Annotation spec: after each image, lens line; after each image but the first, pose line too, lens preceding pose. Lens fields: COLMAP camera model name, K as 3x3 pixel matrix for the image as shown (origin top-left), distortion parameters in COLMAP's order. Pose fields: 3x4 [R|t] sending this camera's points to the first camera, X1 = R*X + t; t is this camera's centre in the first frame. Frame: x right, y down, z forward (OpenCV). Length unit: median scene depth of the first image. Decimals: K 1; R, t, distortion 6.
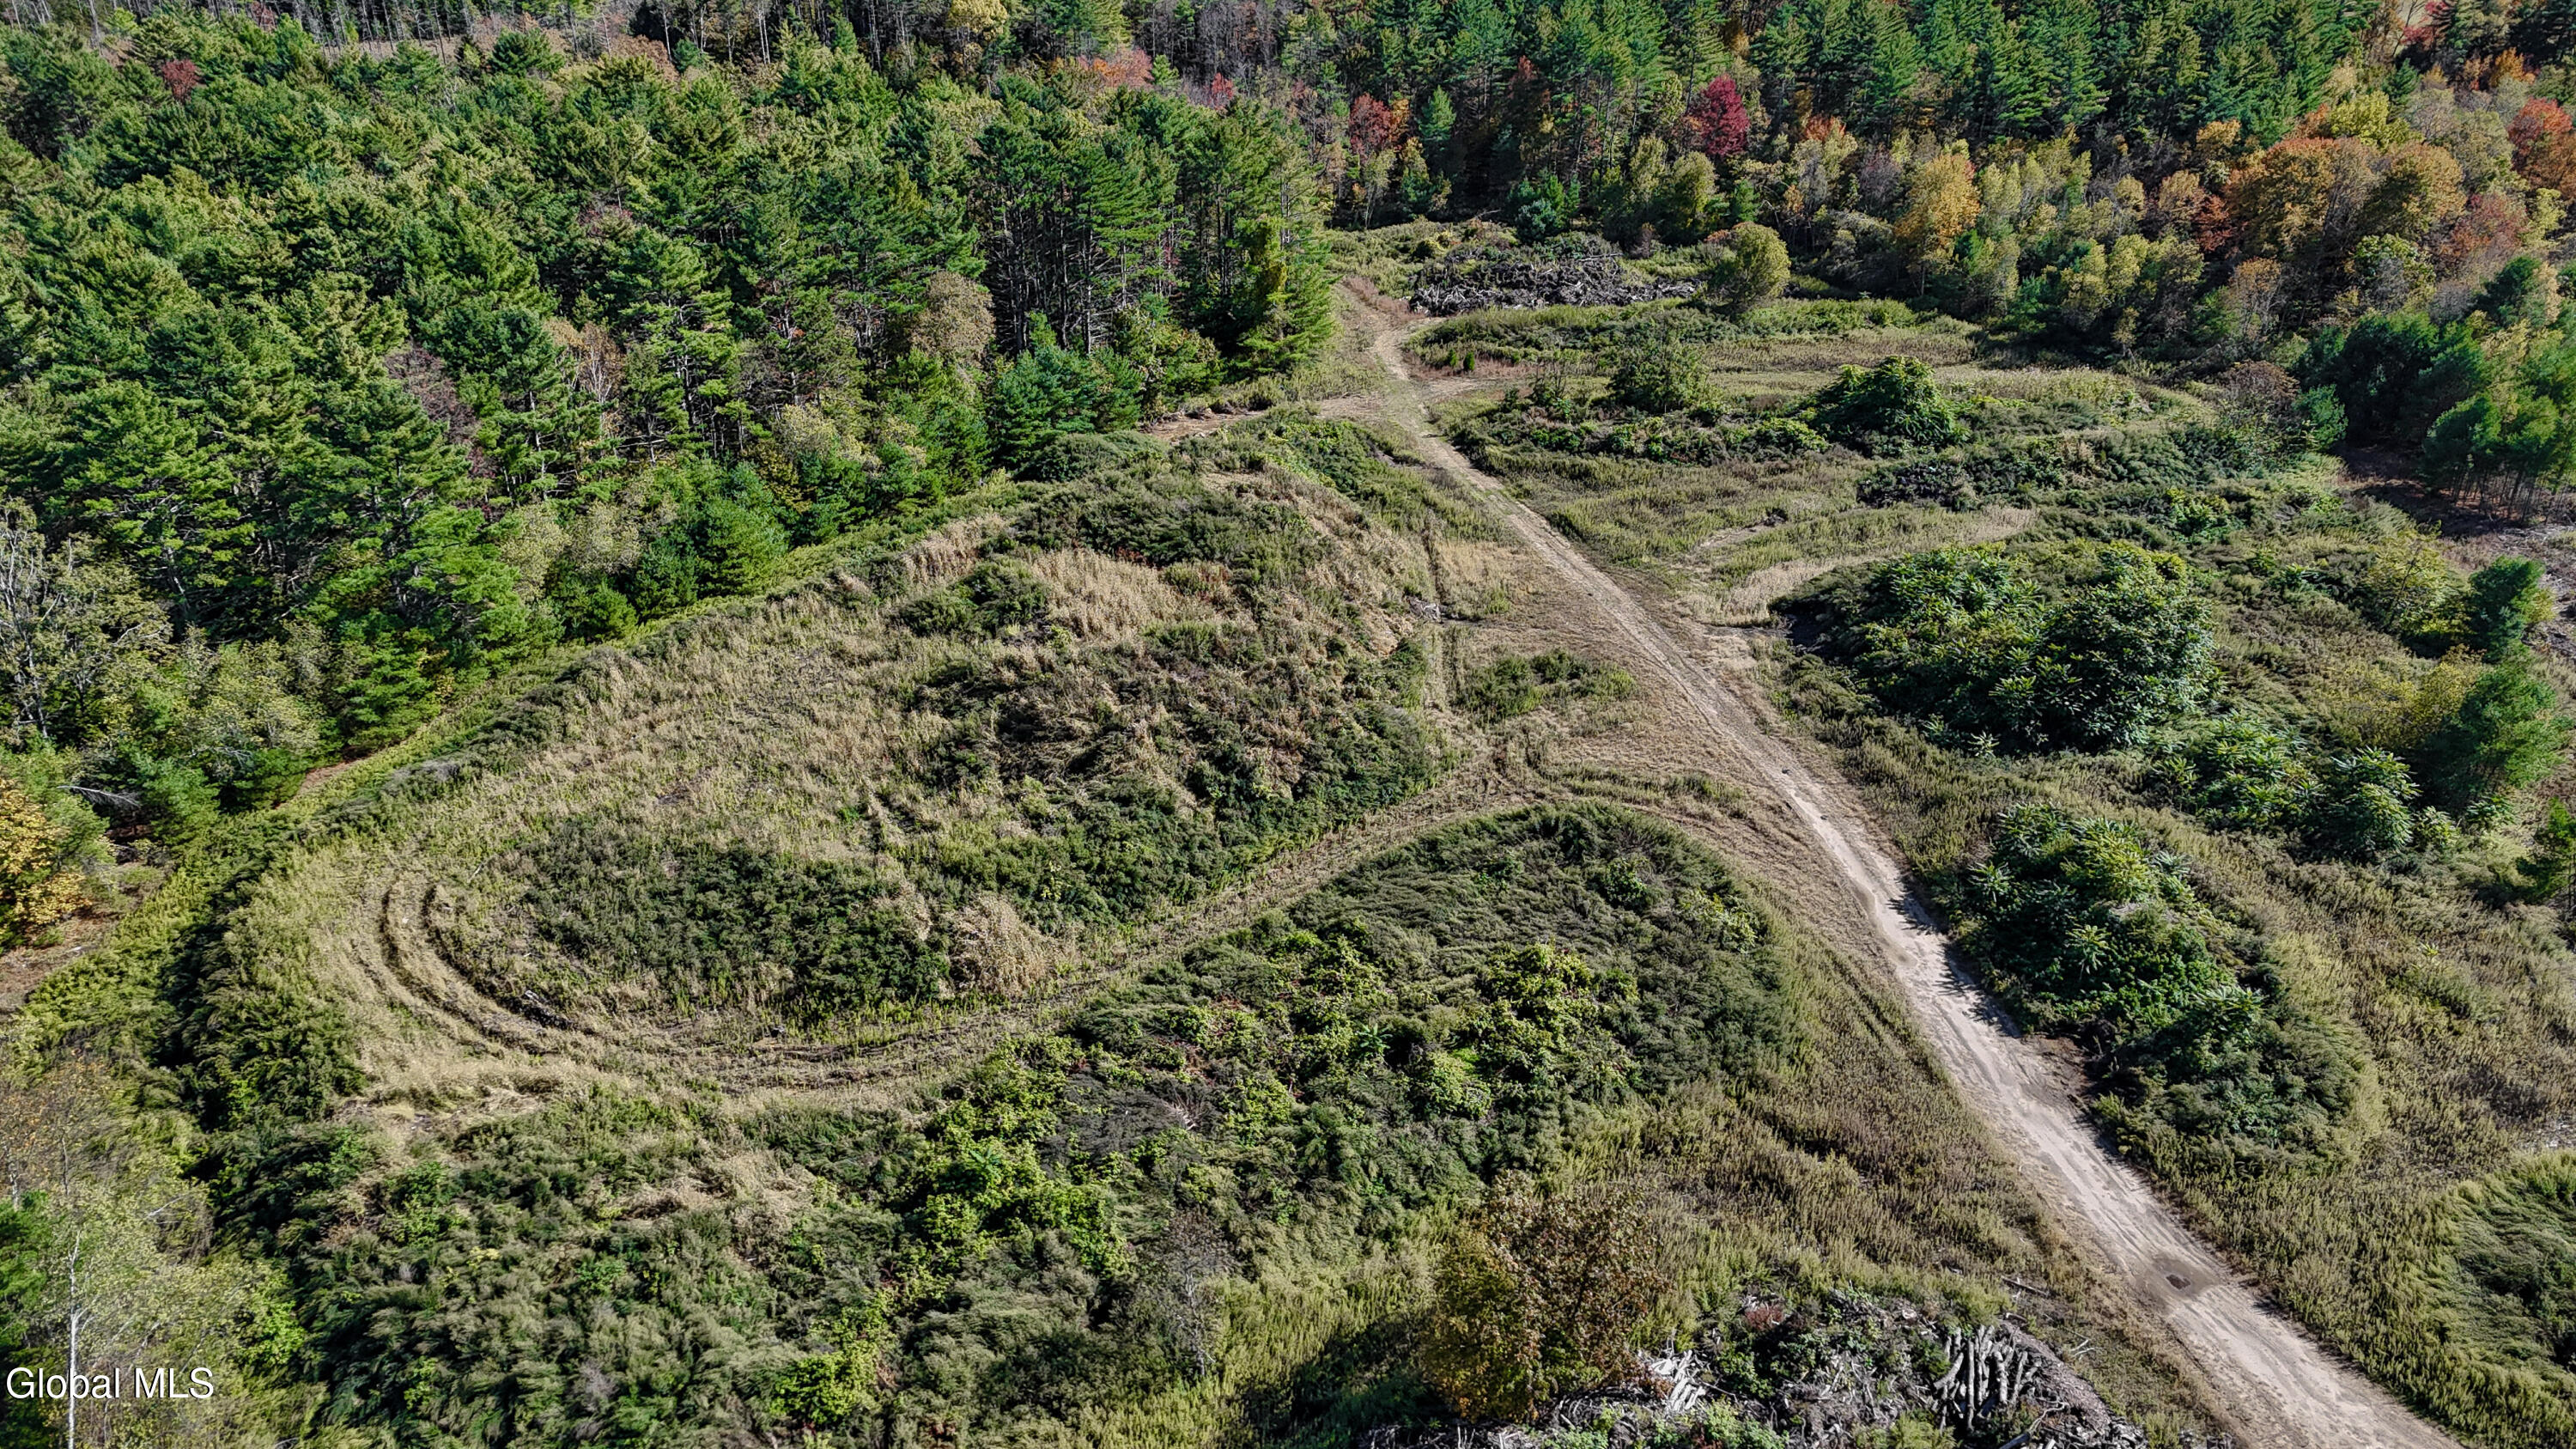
lens RADIAL K [[1886.2, 0, 1301.3], [0, 1886.2, 730.5], [0, 0, 1]] dist [0.076049, -0.065937]
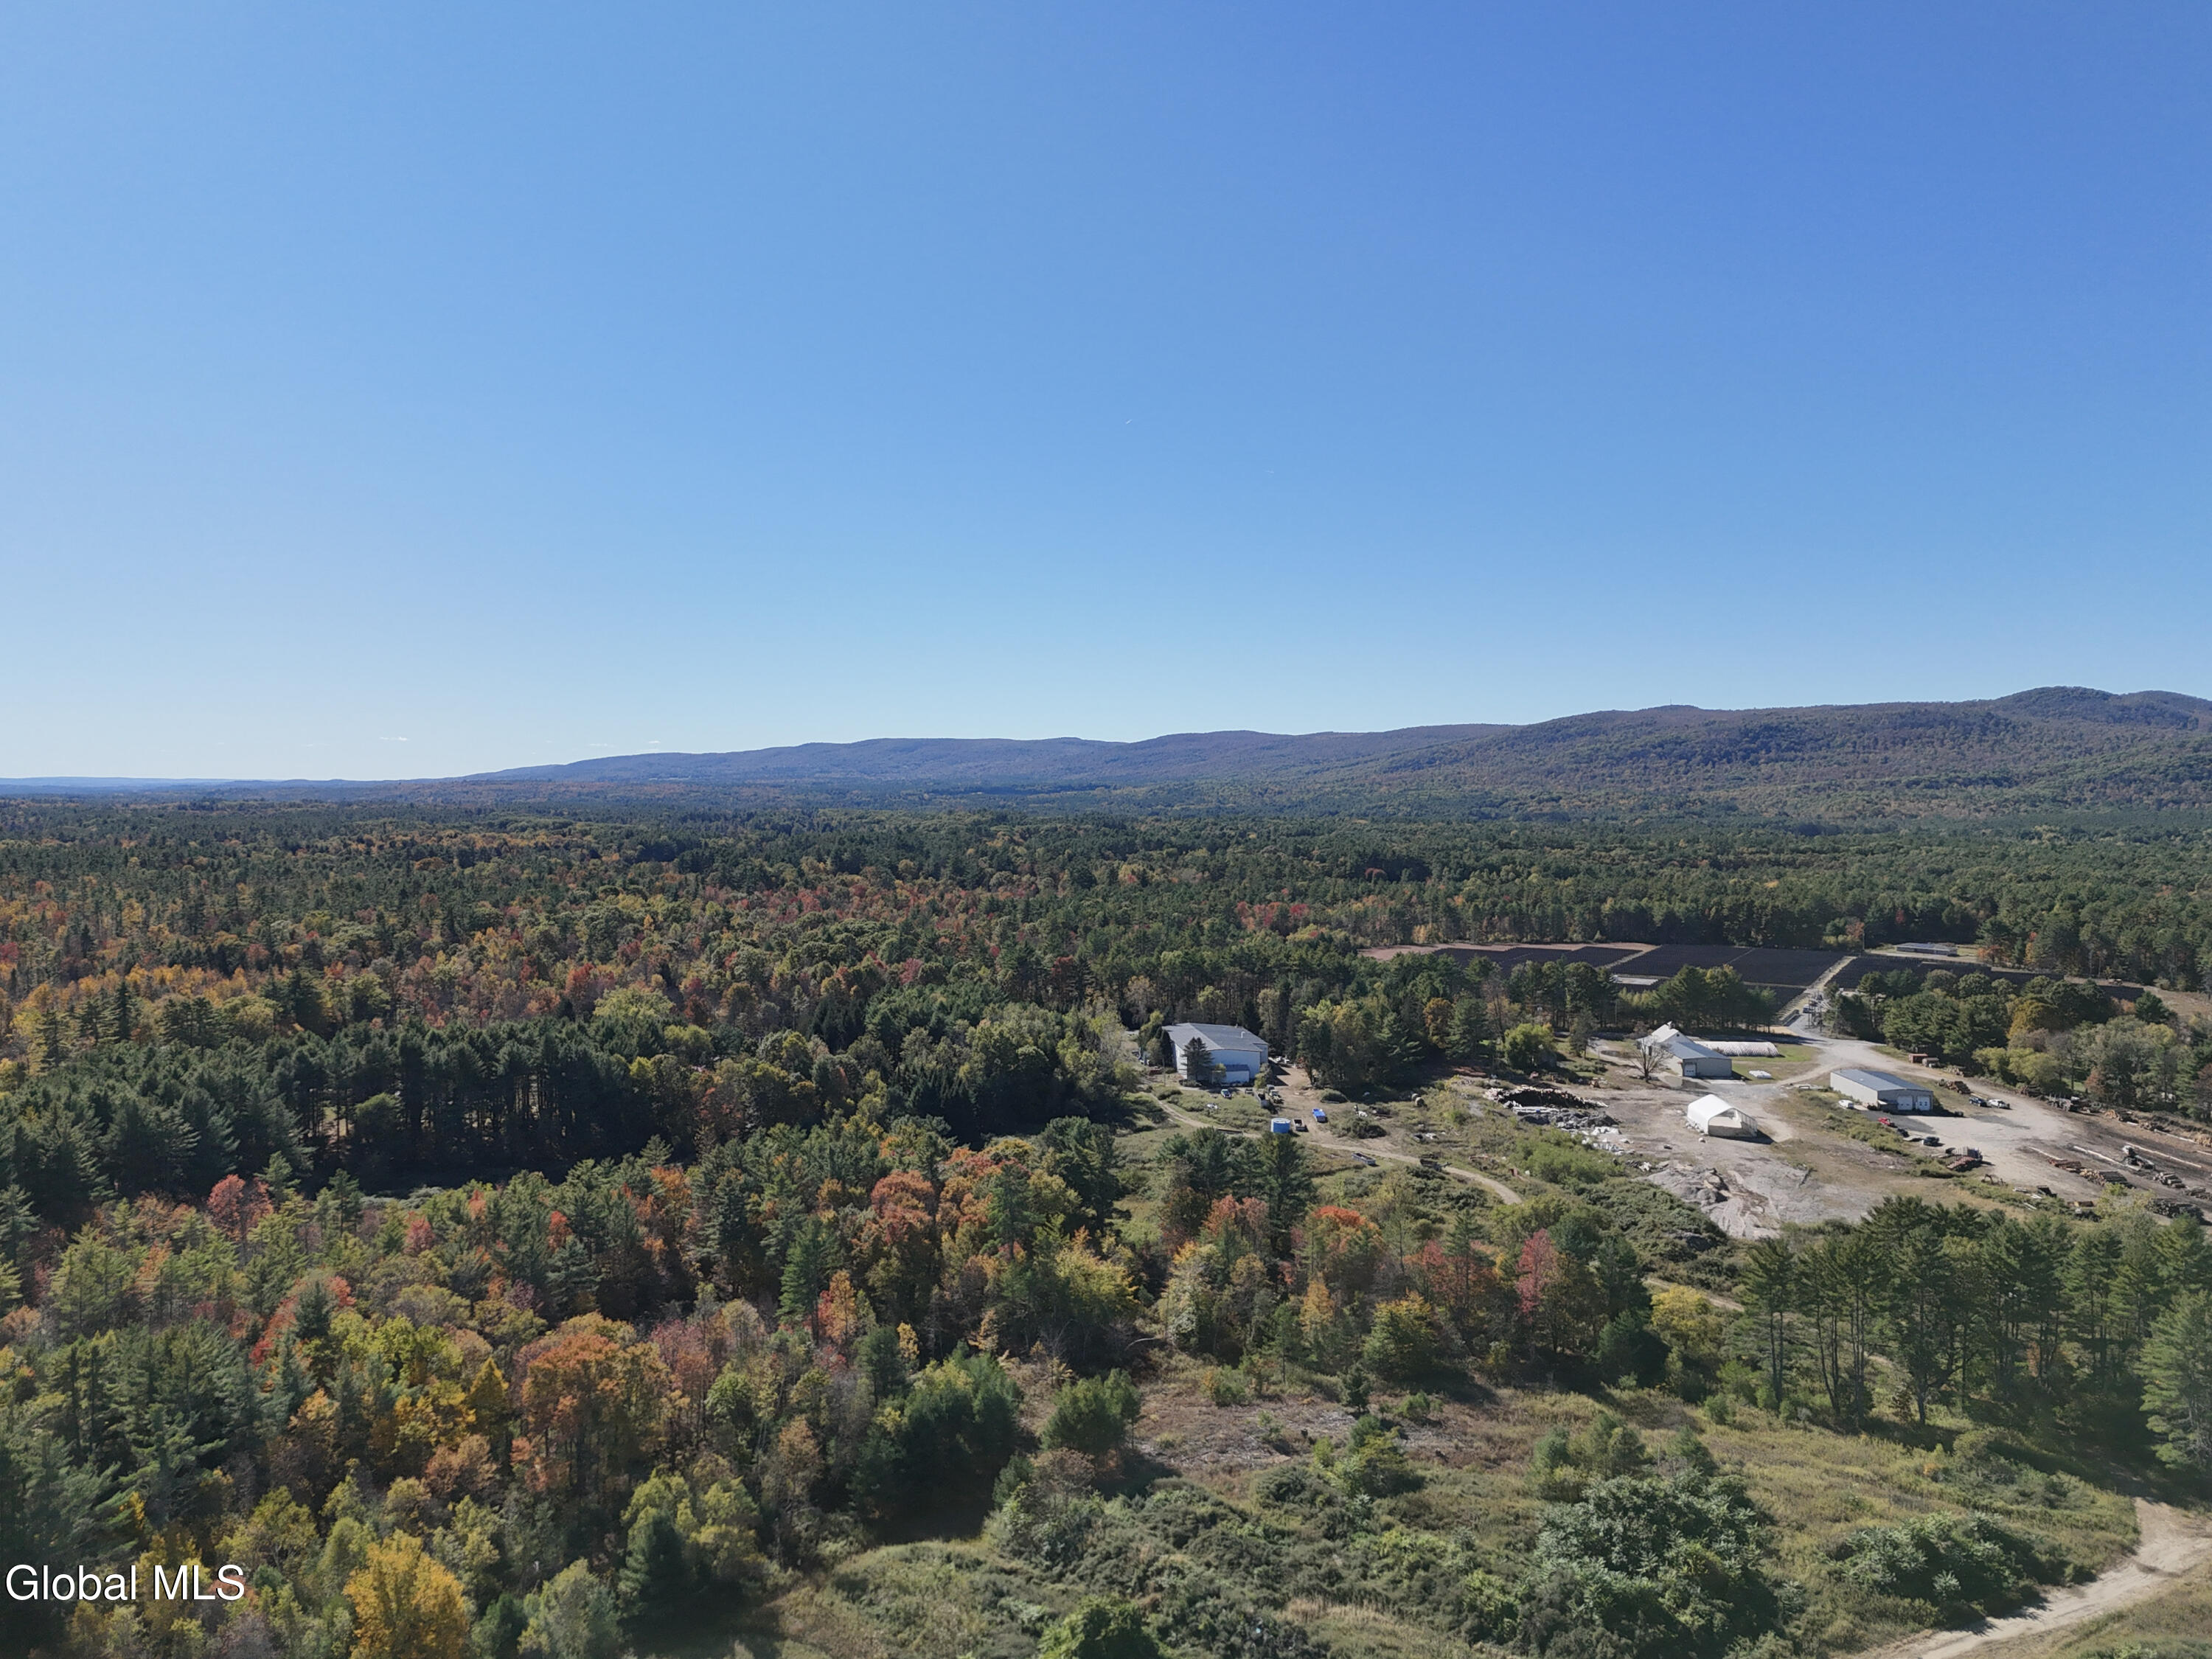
lens RADIAL K [[1621.2, 0, 1119.2], [0, 1621.2, 827.2], [0, 0, 1]] dist [0.075816, -0.059543]
pose [[-0.361903, -0.029011, 0.931764, -0.795696], [0.431968, 0.880513, 0.195194, -1.196340], [-0.826093, 0.473134, -0.306129, 1.776062]]
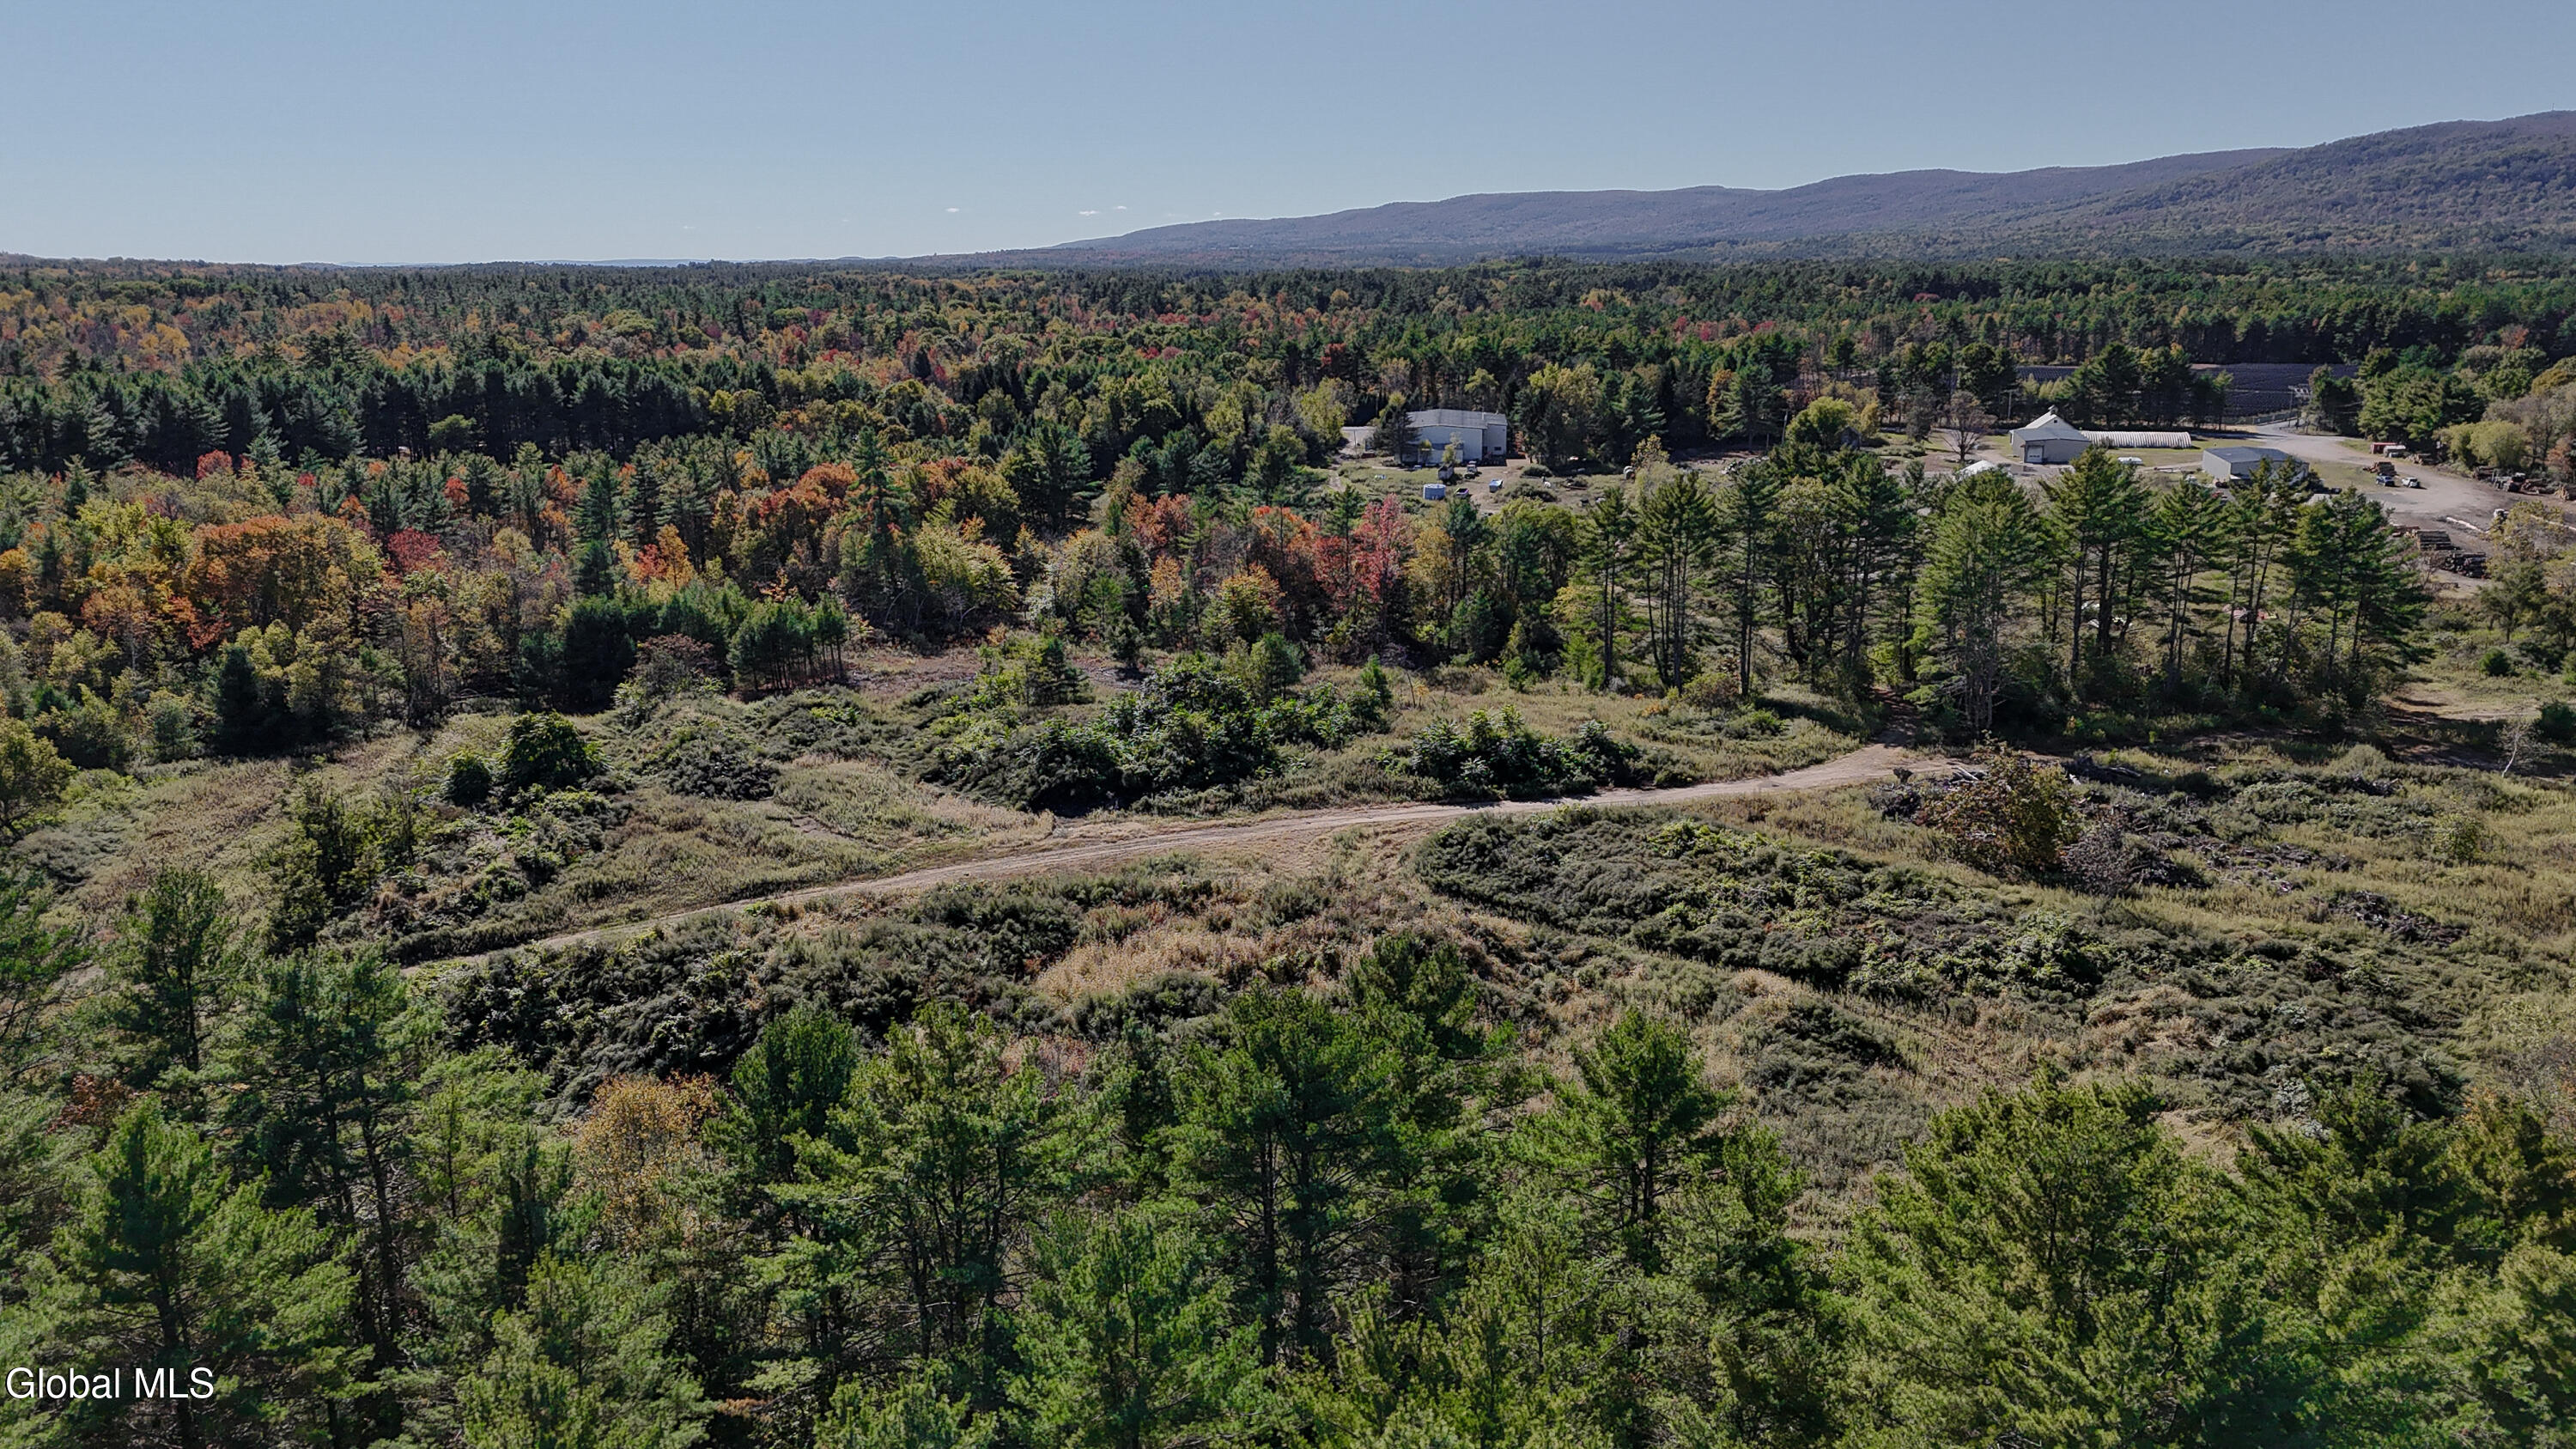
lens RADIAL K [[1886.2, 0, 1301.3], [0, 1886.2, 730.5], [0, 0, 1]] dist [0.076049, -0.065937]
pose [[-0.128632, -0.241311, 0.961885, -1.143645], [0.473461, 0.837317, 0.273376, -0.451827], [-0.871372, 0.490580, 0.006546, 1.089179]]
